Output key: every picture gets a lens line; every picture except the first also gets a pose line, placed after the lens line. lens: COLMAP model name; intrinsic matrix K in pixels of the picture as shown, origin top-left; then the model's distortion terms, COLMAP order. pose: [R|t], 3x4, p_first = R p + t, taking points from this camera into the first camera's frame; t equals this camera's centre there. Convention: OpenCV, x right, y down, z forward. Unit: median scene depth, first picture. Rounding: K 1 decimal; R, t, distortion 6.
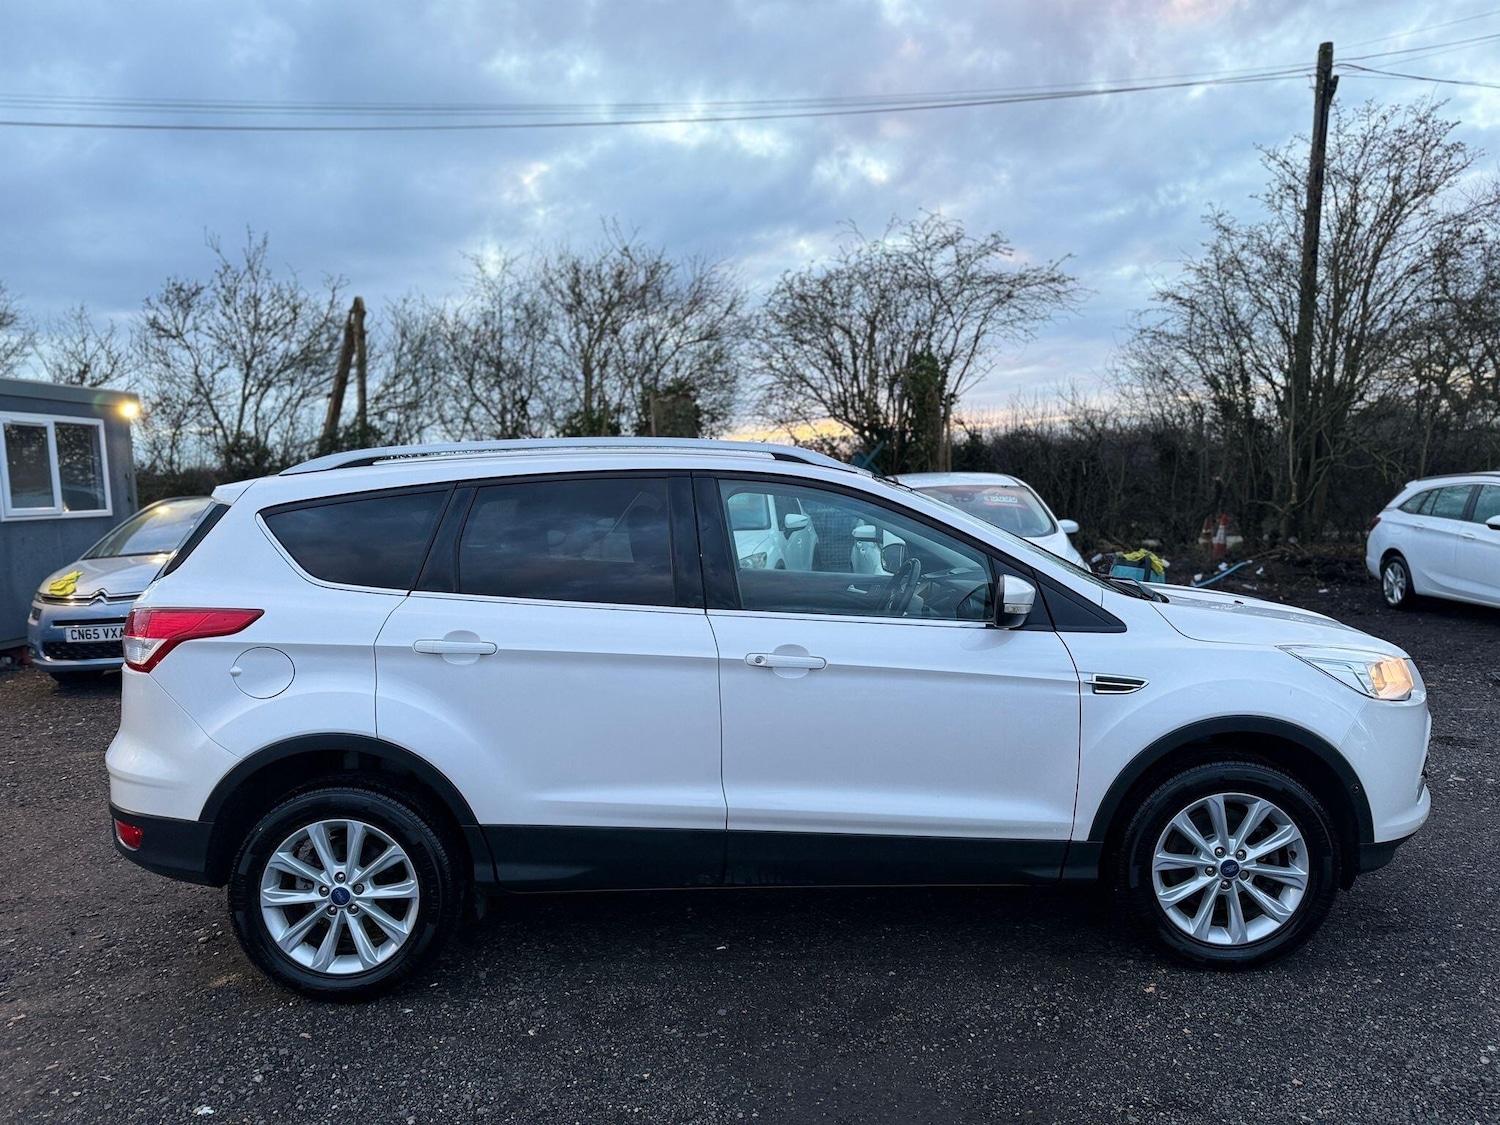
lens RADIAL K [[1031.5, 0, 750.0], [0, 1031.5, 562.5], [0, 0, 1]] dist [0.088794, -0.134937]
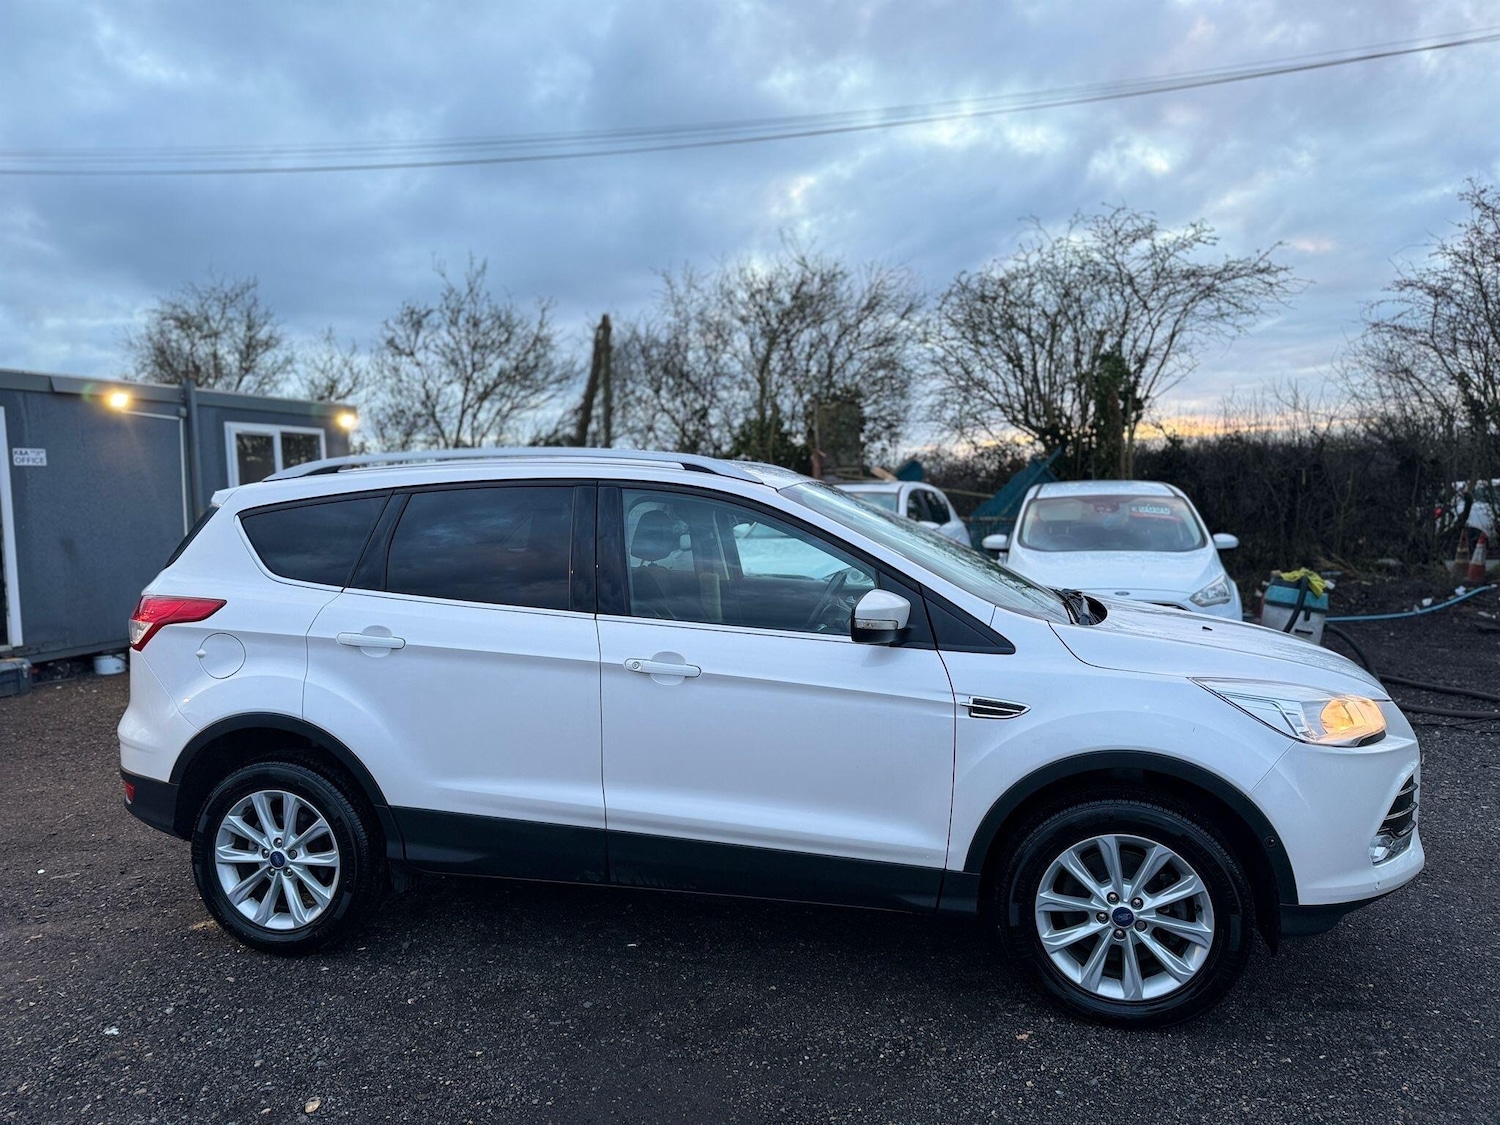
lens RADIAL K [[1031.5, 0, 750.0], [0, 1031.5, 562.5], [0, 0, 1]] dist [0.088794, -0.134937]
pose [[0.972385, 0.024783, -0.232062, 0.079354], [-0.026101, 0.999656, -0.002613, -0.001709], [0.231917, 0.008598, 0.972697, 0.006626]]
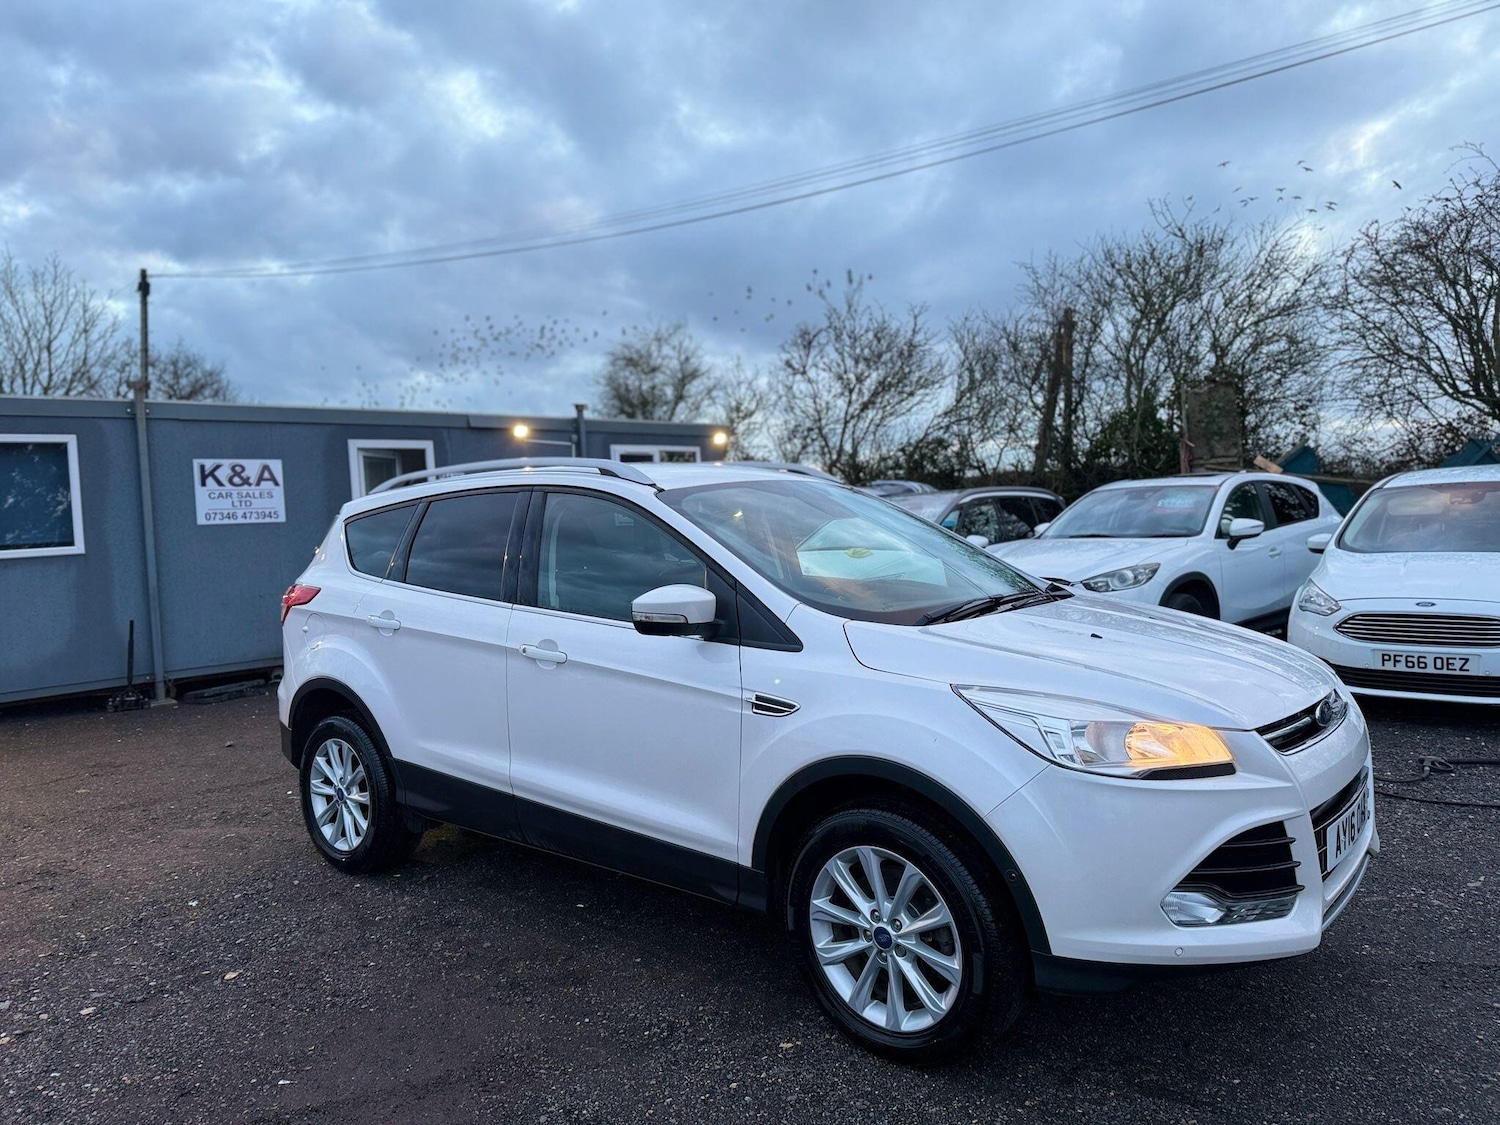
lens RADIAL K [[1031.5, 0, 750.0], [0, 1031.5, 562.5], [0, 0, 1]] dist [0.088794, -0.134937]
pose [[0.762626, 0.024611, -0.646372, 0.211241], [-0.027591, 0.999604, 0.005507, -0.003687], [0.646252, 0.013634, 0.763003, 0.063011]]
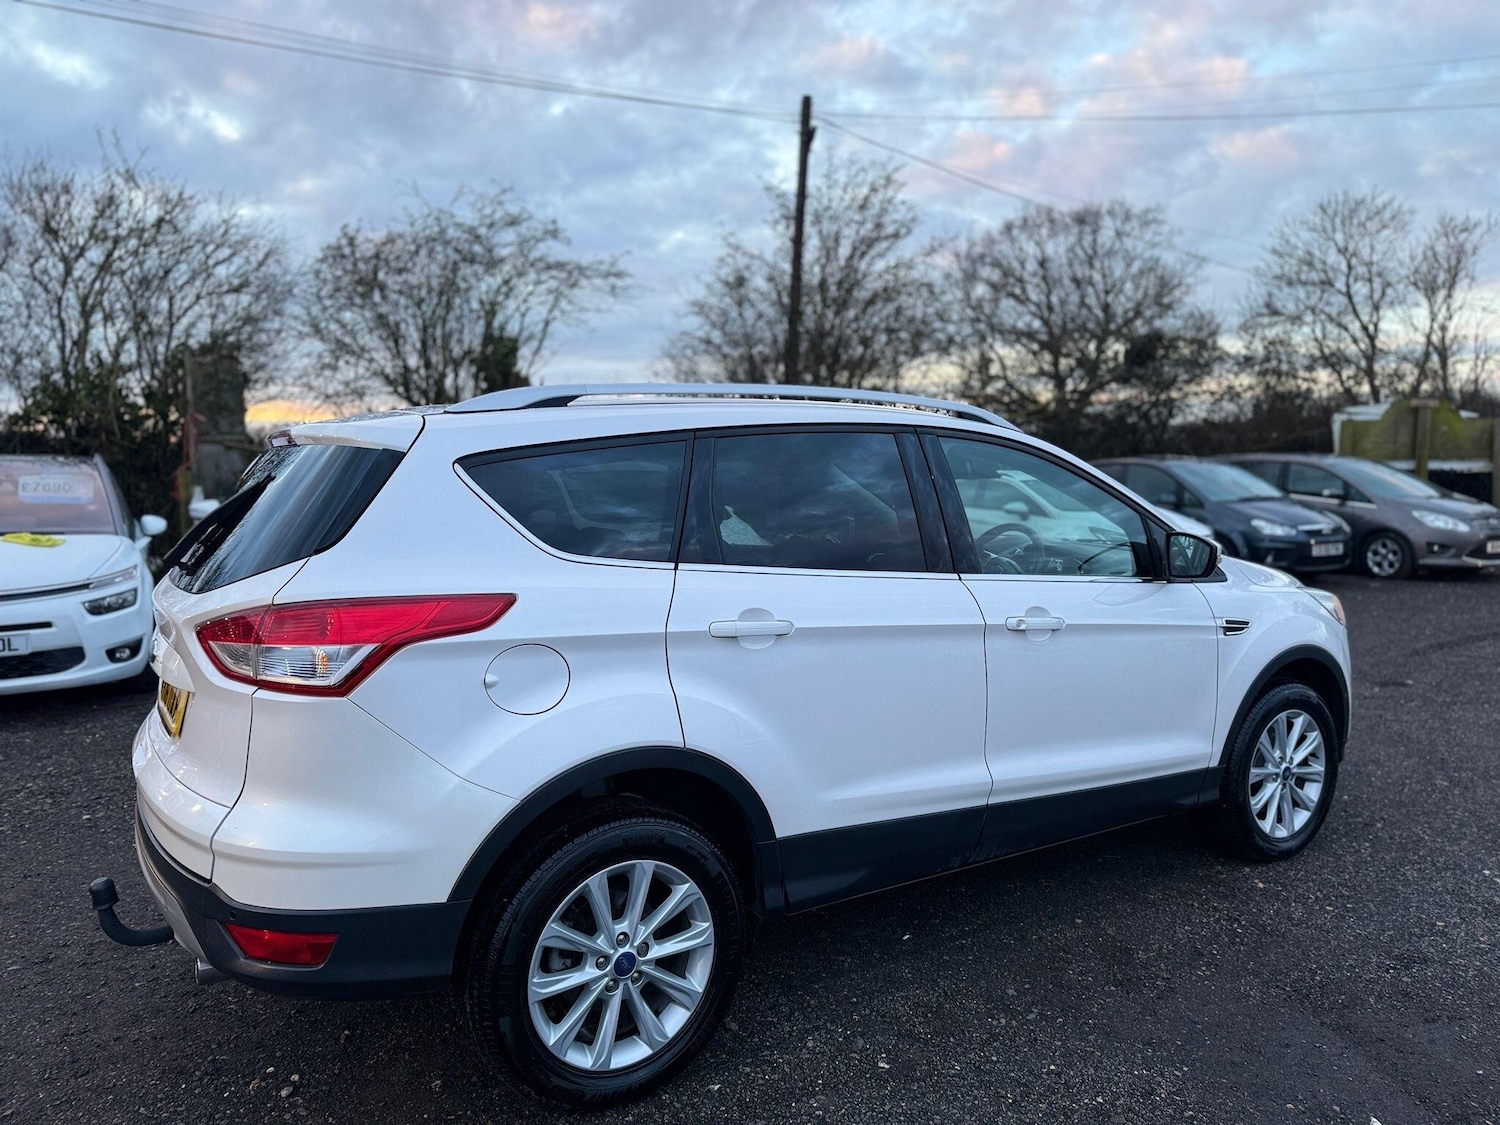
lens RADIAL K [[1046.6, 0, 747.8], [0, 1046.6, 551.9], [0, 0, 1]] dist [0.047643, -0.061383]
pose [[0.847860, -0.022707, 0.529734, -0.162811], [0.026230, 0.999656, 0.000868, 0.004513], [-0.529571, 0.013159, 0.848164, 0.067187]]
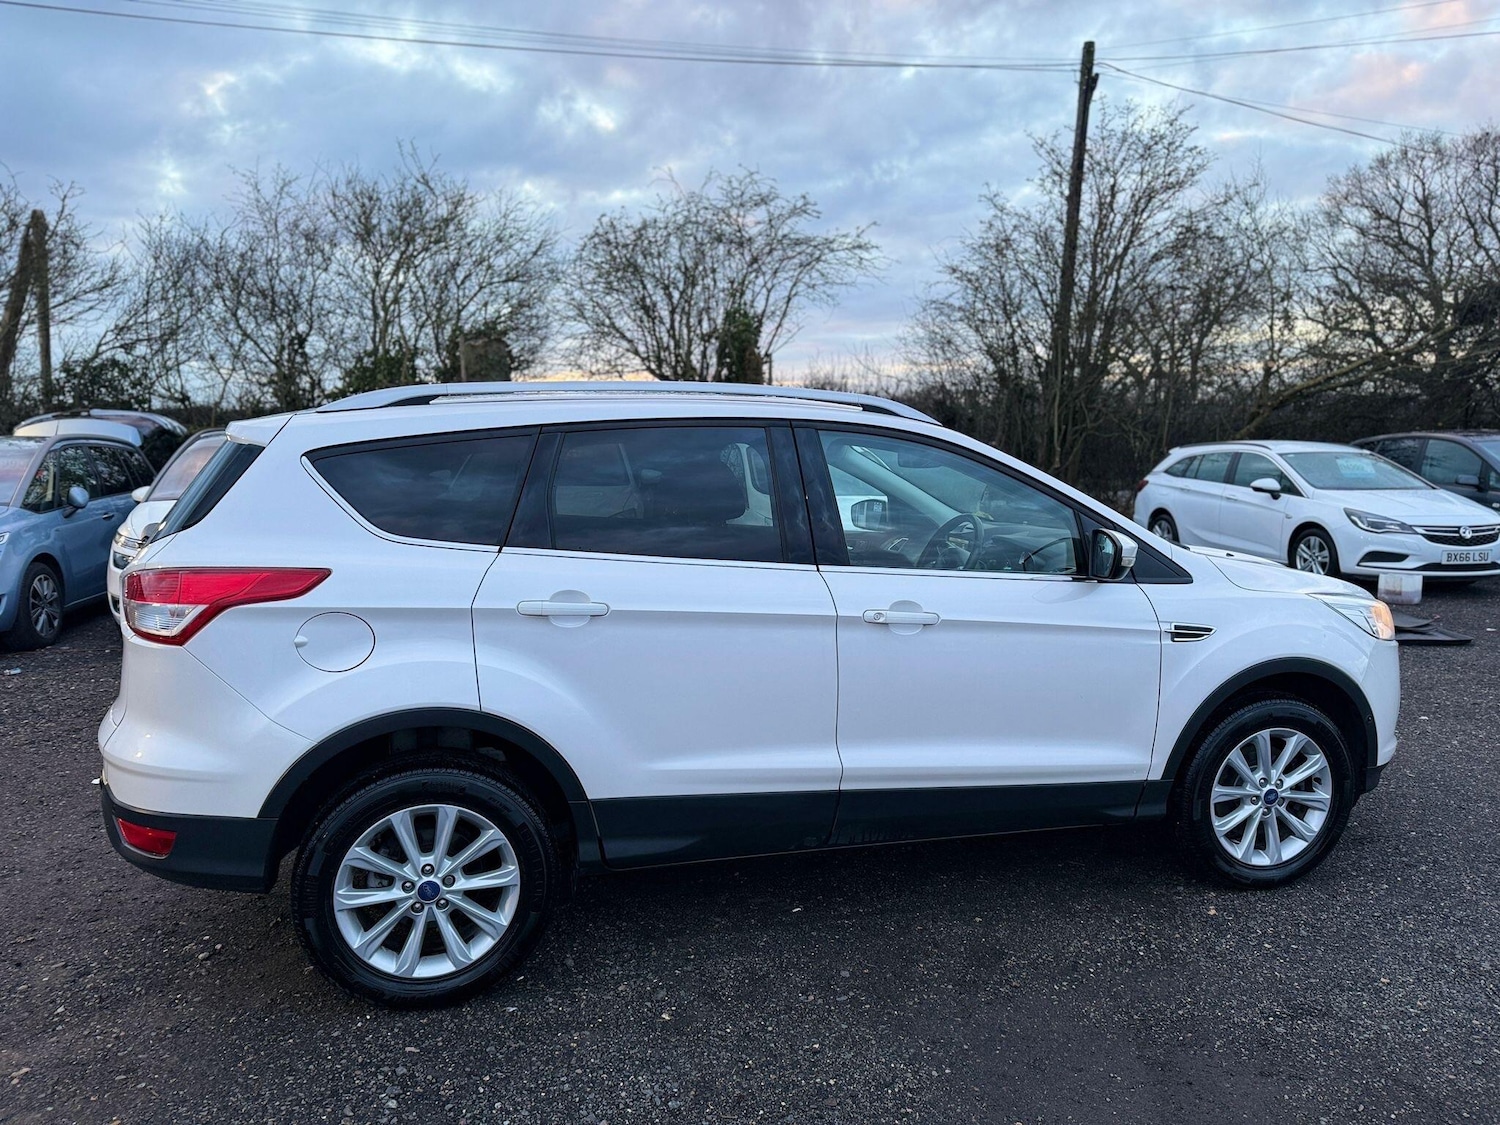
lens RADIAL K [[1031.5, 0, 750.0], [0, 1031.5, 562.5], [0, 0, 1]] dist [0.088794, -0.134937]
pose [[0.968013, -0.007120, 0.250801, -0.079108], [-0.003229, 0.999161, 0.040826, 0.000883], [-0.250881, -0.040330, 0.967177, 0.019590]]
